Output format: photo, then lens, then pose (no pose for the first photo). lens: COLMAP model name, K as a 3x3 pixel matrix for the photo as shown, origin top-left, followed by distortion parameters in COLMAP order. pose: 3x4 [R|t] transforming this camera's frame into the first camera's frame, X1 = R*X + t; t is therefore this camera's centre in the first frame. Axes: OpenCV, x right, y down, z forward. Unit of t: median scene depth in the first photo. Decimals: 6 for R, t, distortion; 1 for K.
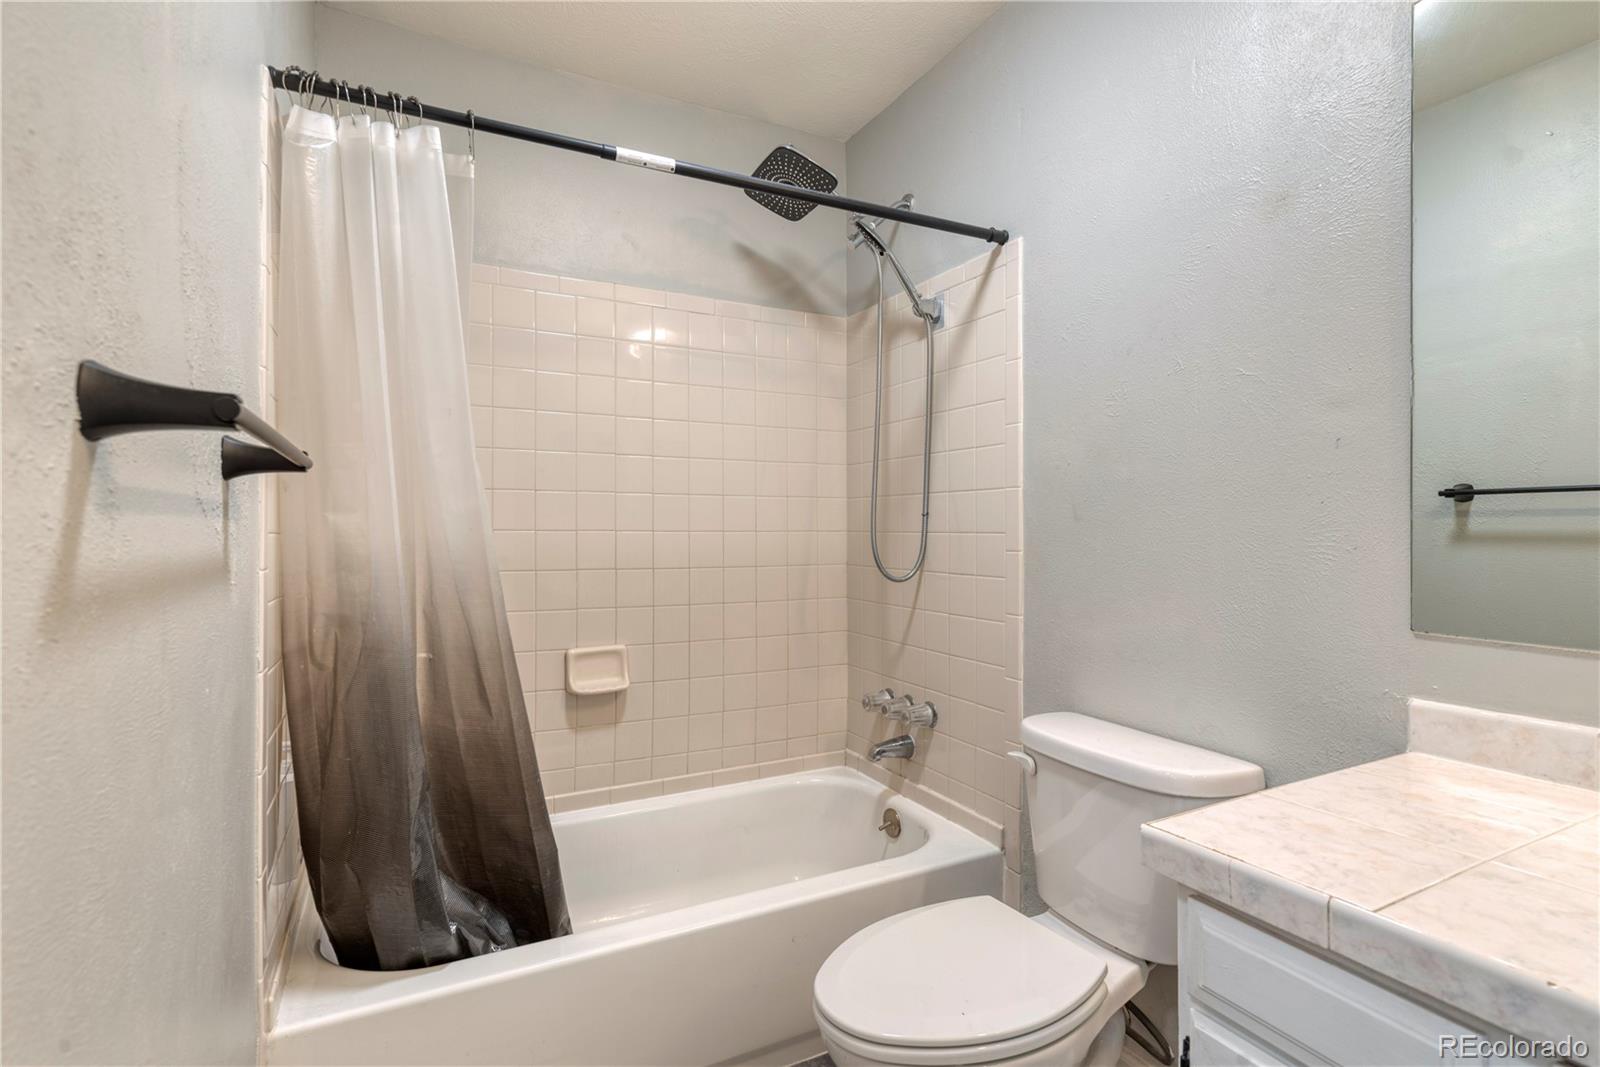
lens RADIAL K [[777.5, 0, 802.5], [0, 777.5, 529.4], [0, 0, 1]] dist [0.000736, 0.000661]
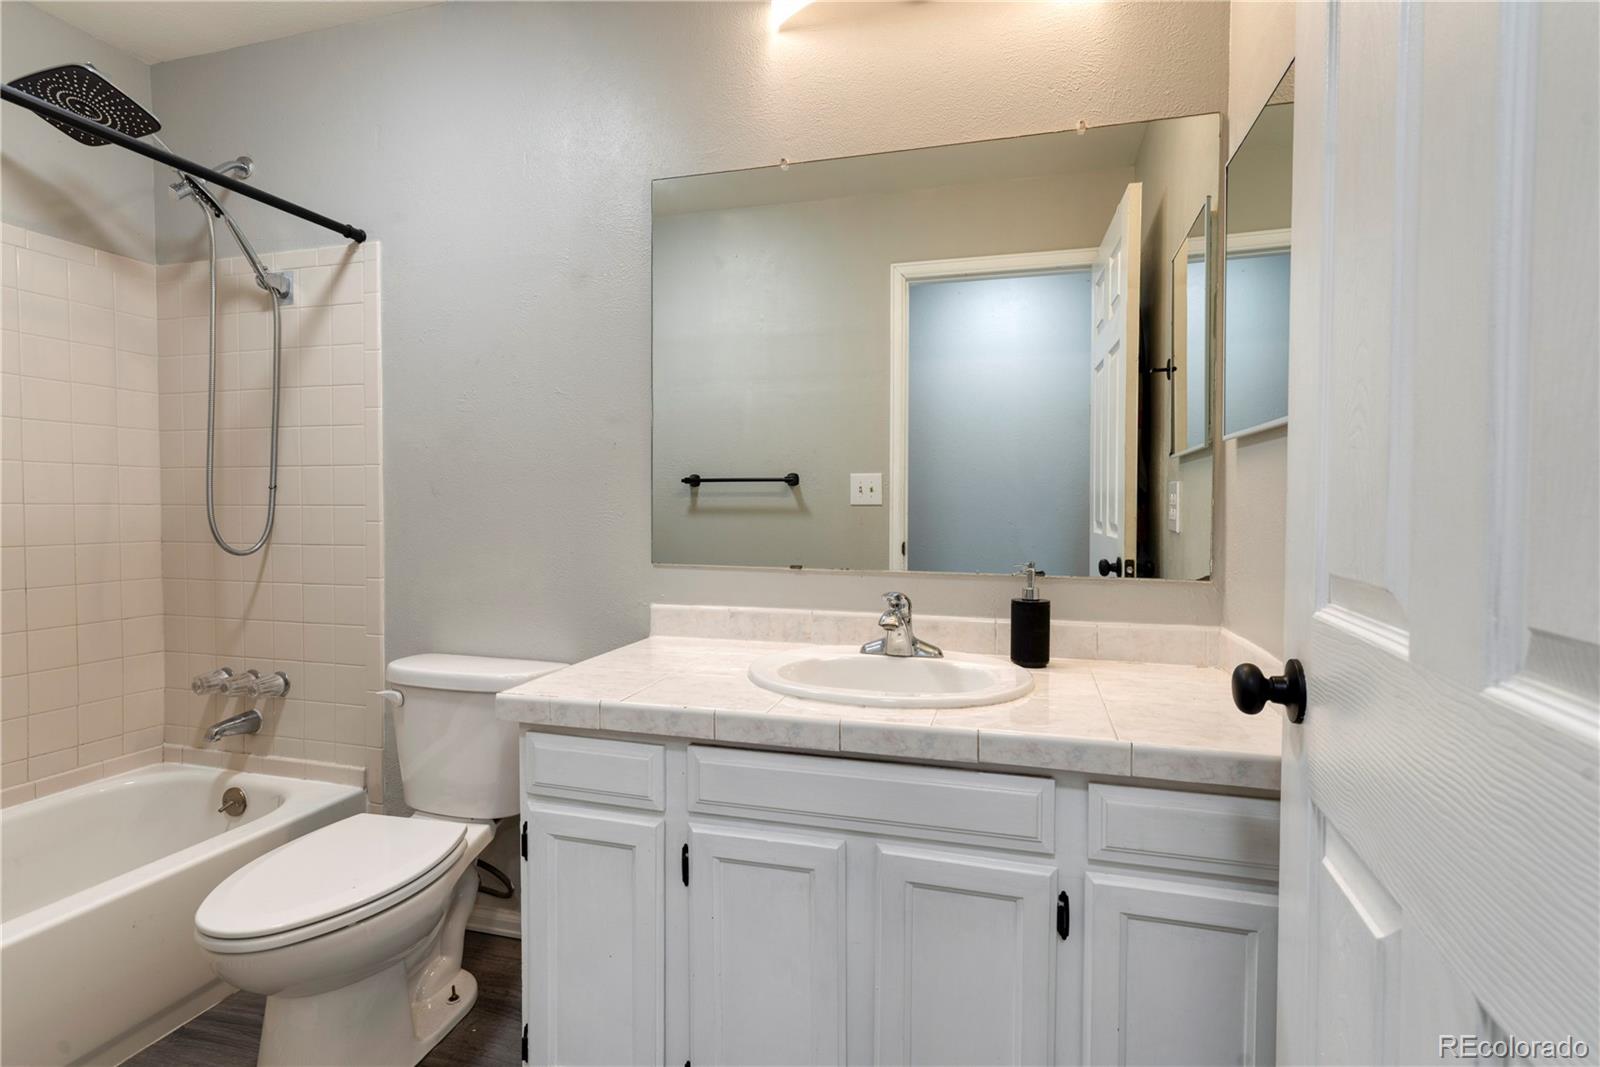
lens RADIAL K [[777.5, 0, 801.6], [0, 777.5, 521.0], [0, 0, 1]] dist [0.000736, 0.000661]
pose [[0.688794, -0.010044, 0.724887, -0.108628], [-0.001550, 0.999881, 0.015327, 0.008645], [-0.724955, -0.011680, 0.688697, -0.204879]]
